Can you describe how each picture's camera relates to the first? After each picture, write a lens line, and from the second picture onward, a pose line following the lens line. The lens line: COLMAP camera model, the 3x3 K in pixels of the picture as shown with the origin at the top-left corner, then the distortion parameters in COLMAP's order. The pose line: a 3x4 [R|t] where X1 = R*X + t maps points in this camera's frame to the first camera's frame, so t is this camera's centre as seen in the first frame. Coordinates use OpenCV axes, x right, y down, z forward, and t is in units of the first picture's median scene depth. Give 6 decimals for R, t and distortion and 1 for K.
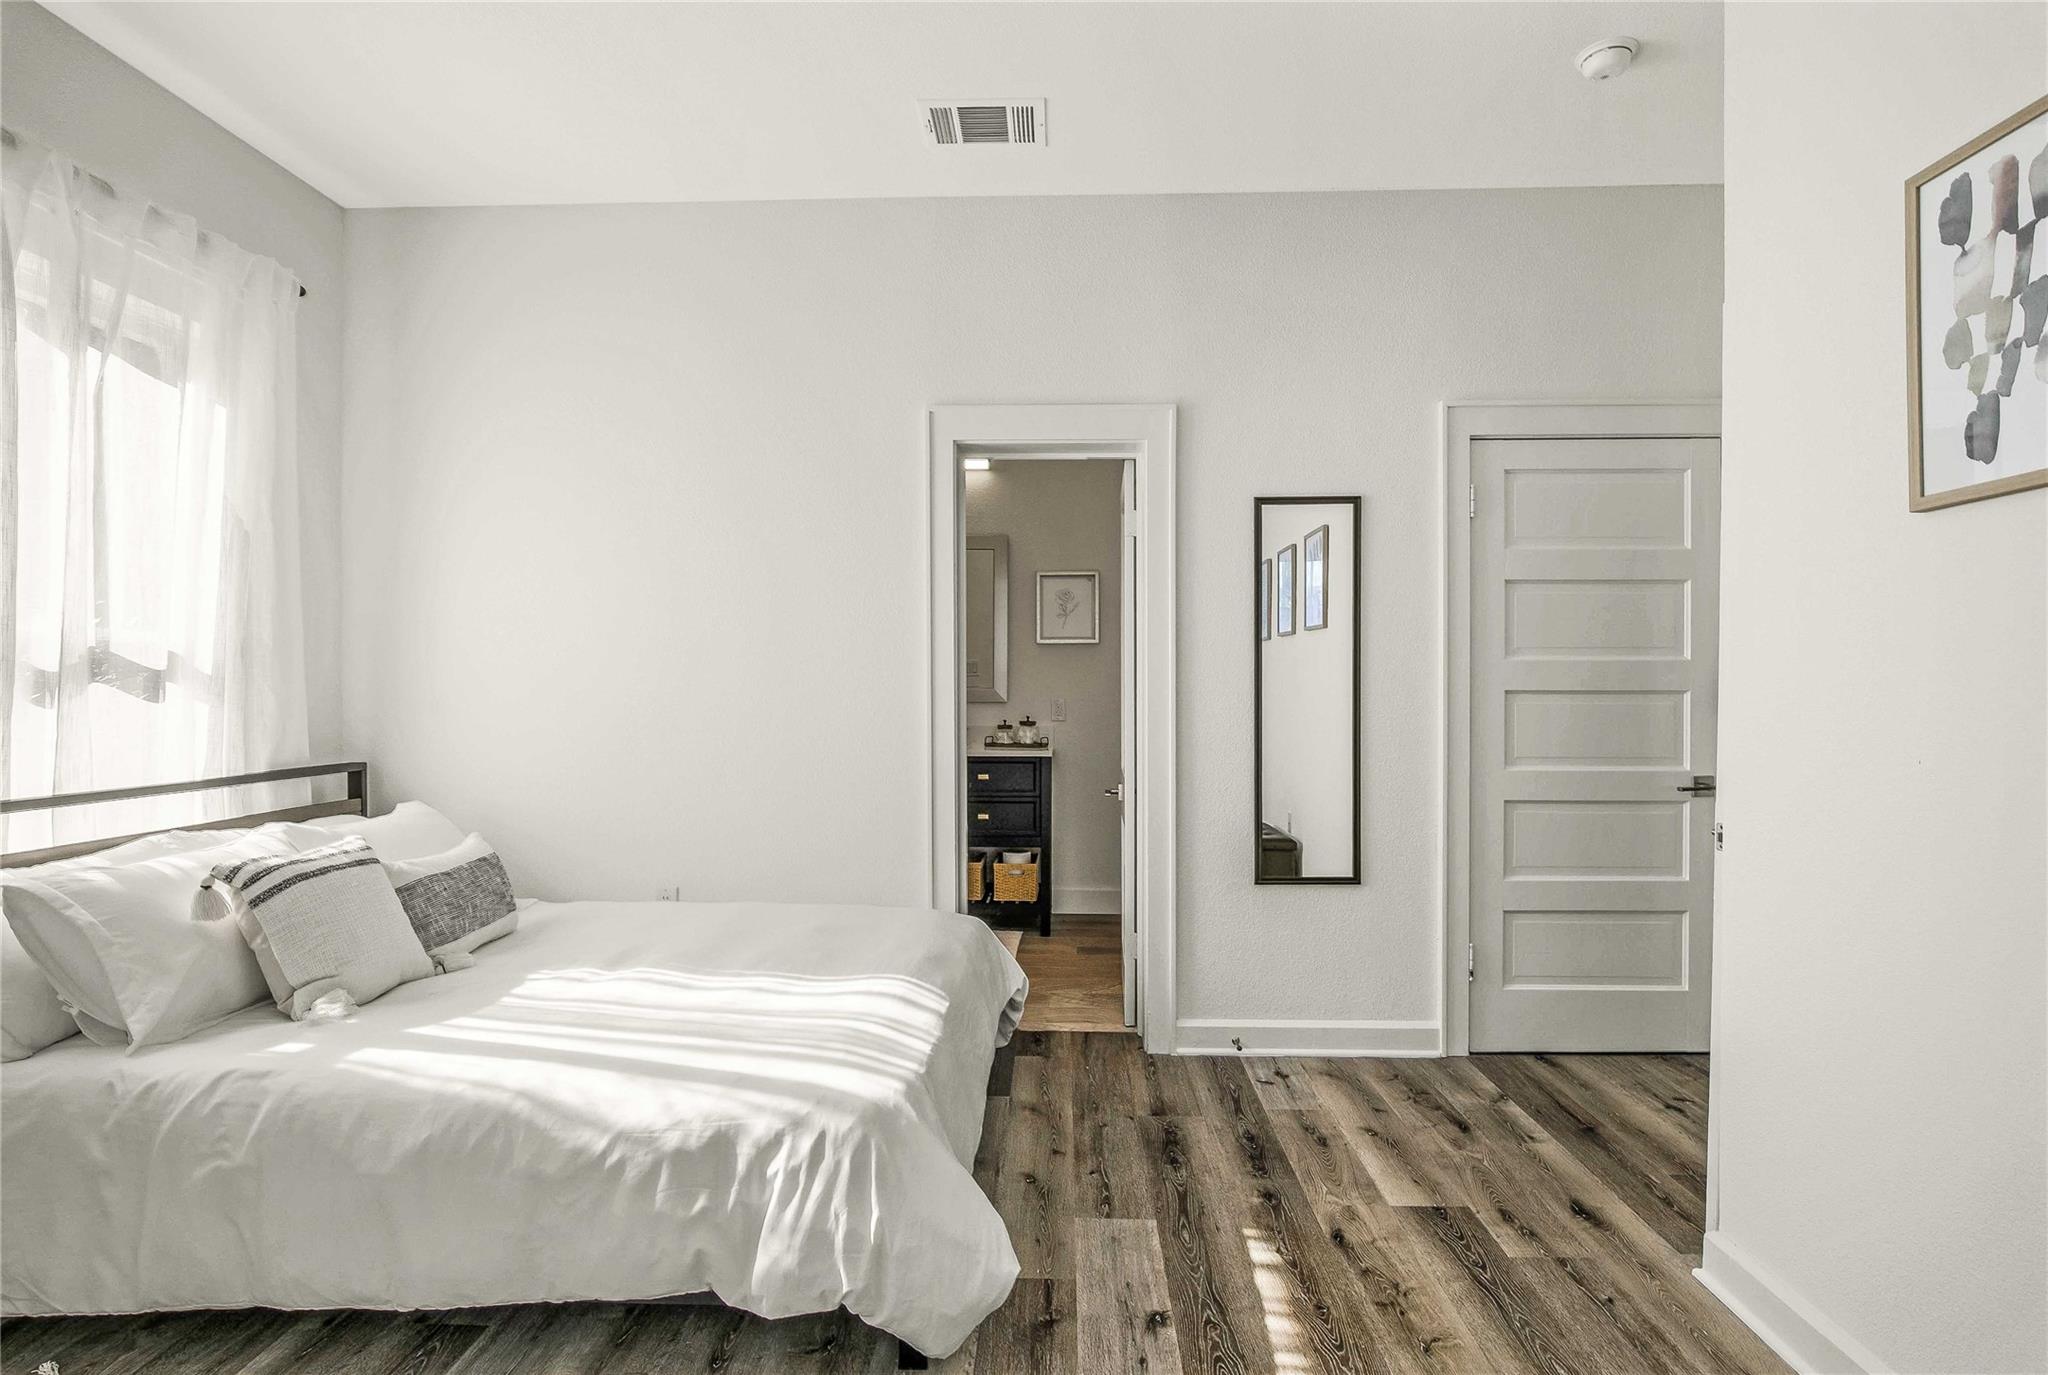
lens RADIAL K [[946.8, 0, 1020.4], [0, 946.8, 701.4], [0, 0, 1]] dist [-0.004932, 0.000619]
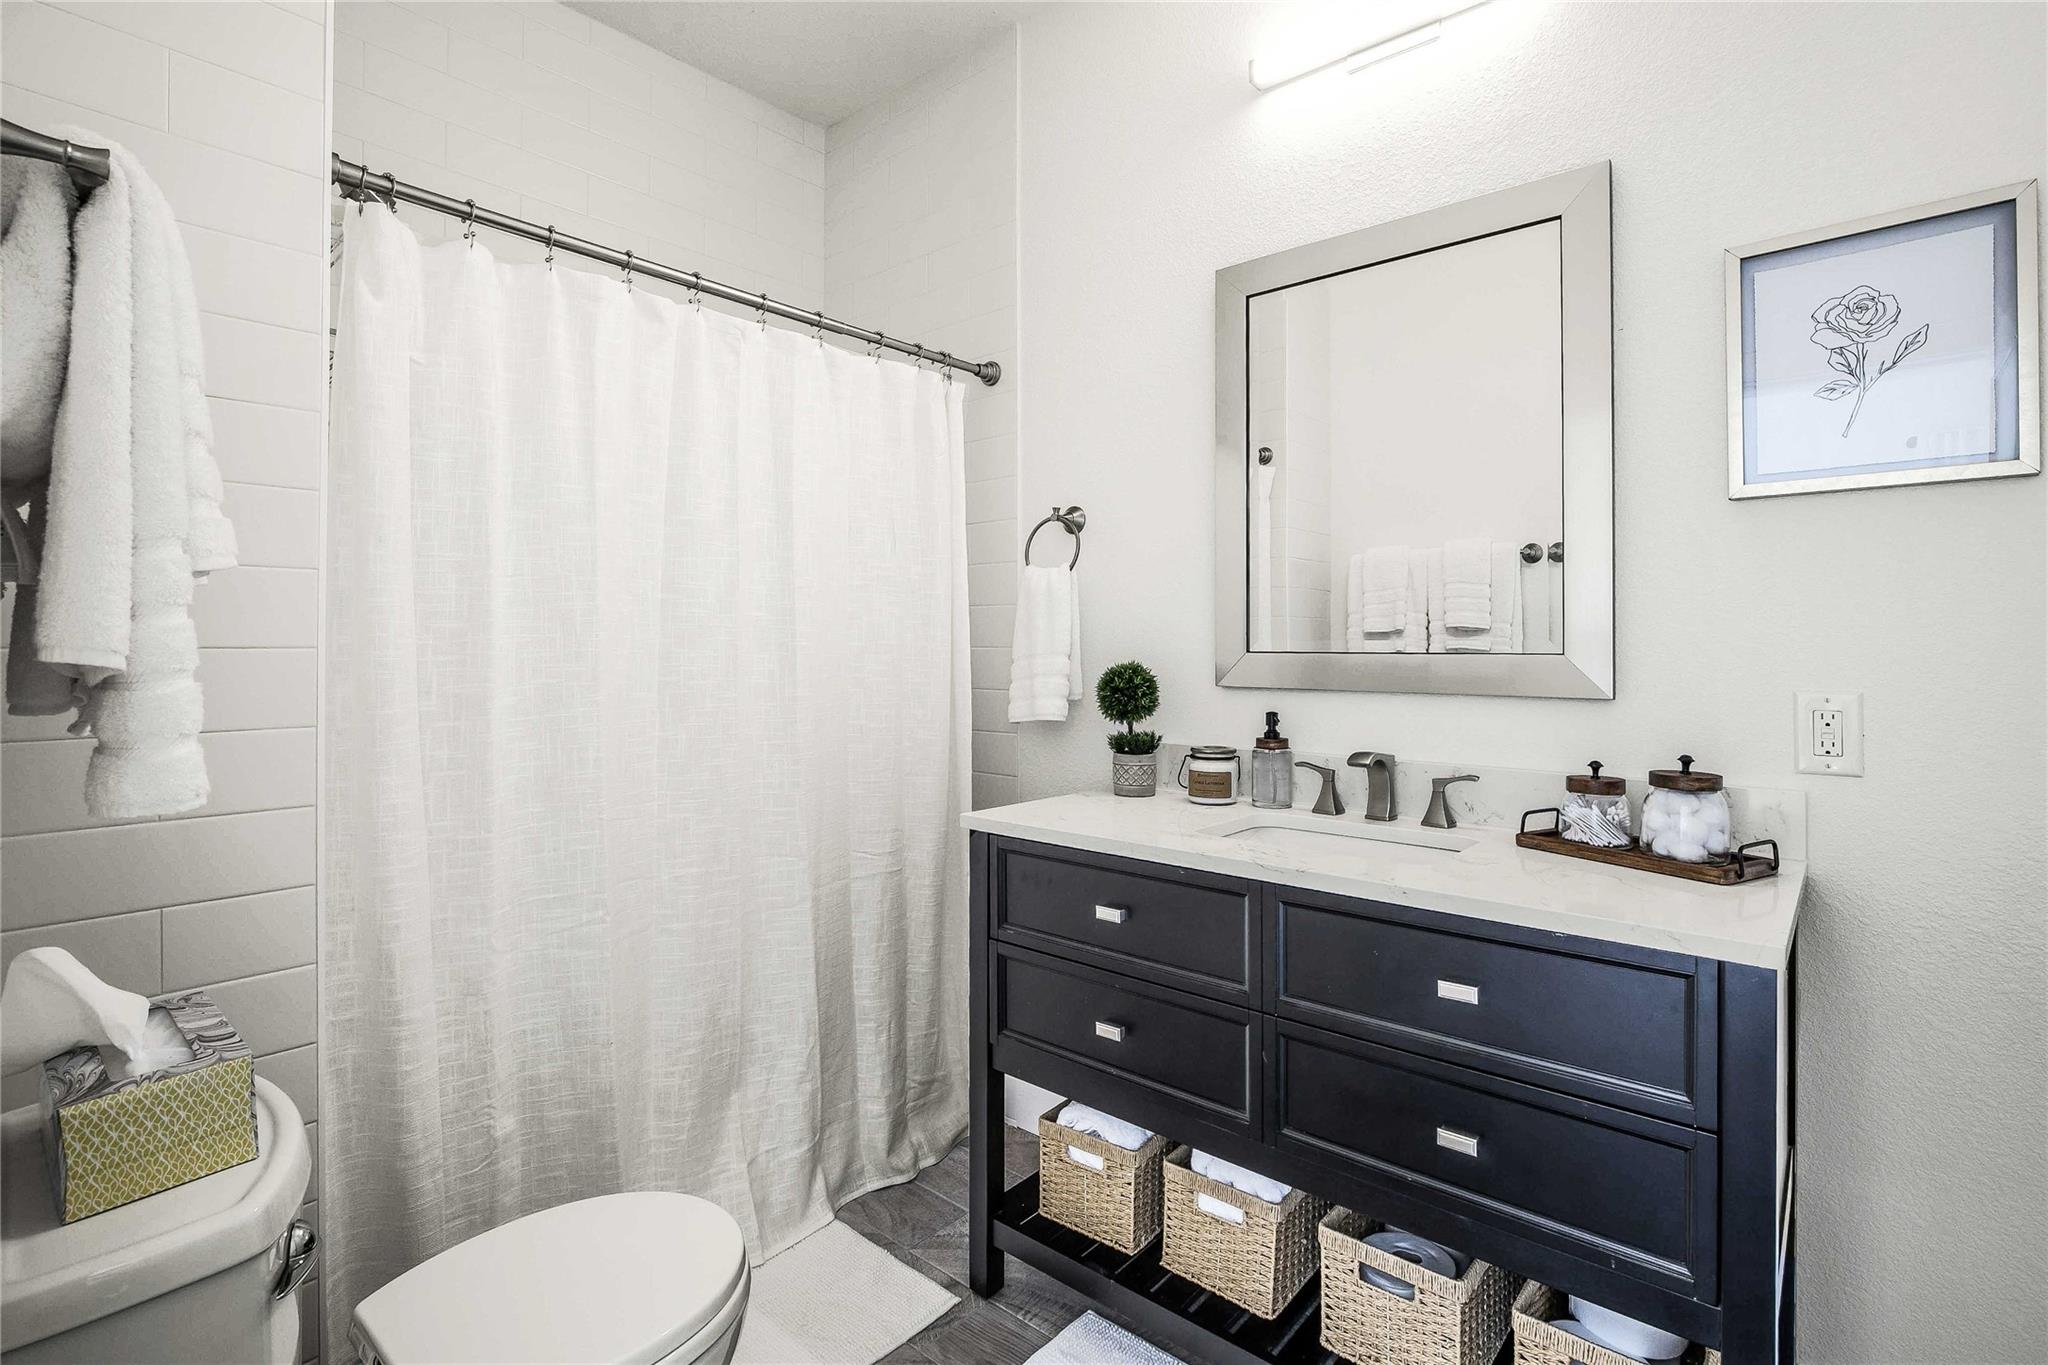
lens RADIAL K [[946.8, 0, 1026.3], [0, 946.8, 662.4], [0, 0, 1]] dist [-0.004932, 0.000619]
pose [[0.791409, -0.004215, -0.611273, 0.029415], [0.000626, 0.999981, -0.006086, -0.012328], [0.611287, 0.004434, 0.791396, 0.805451]]
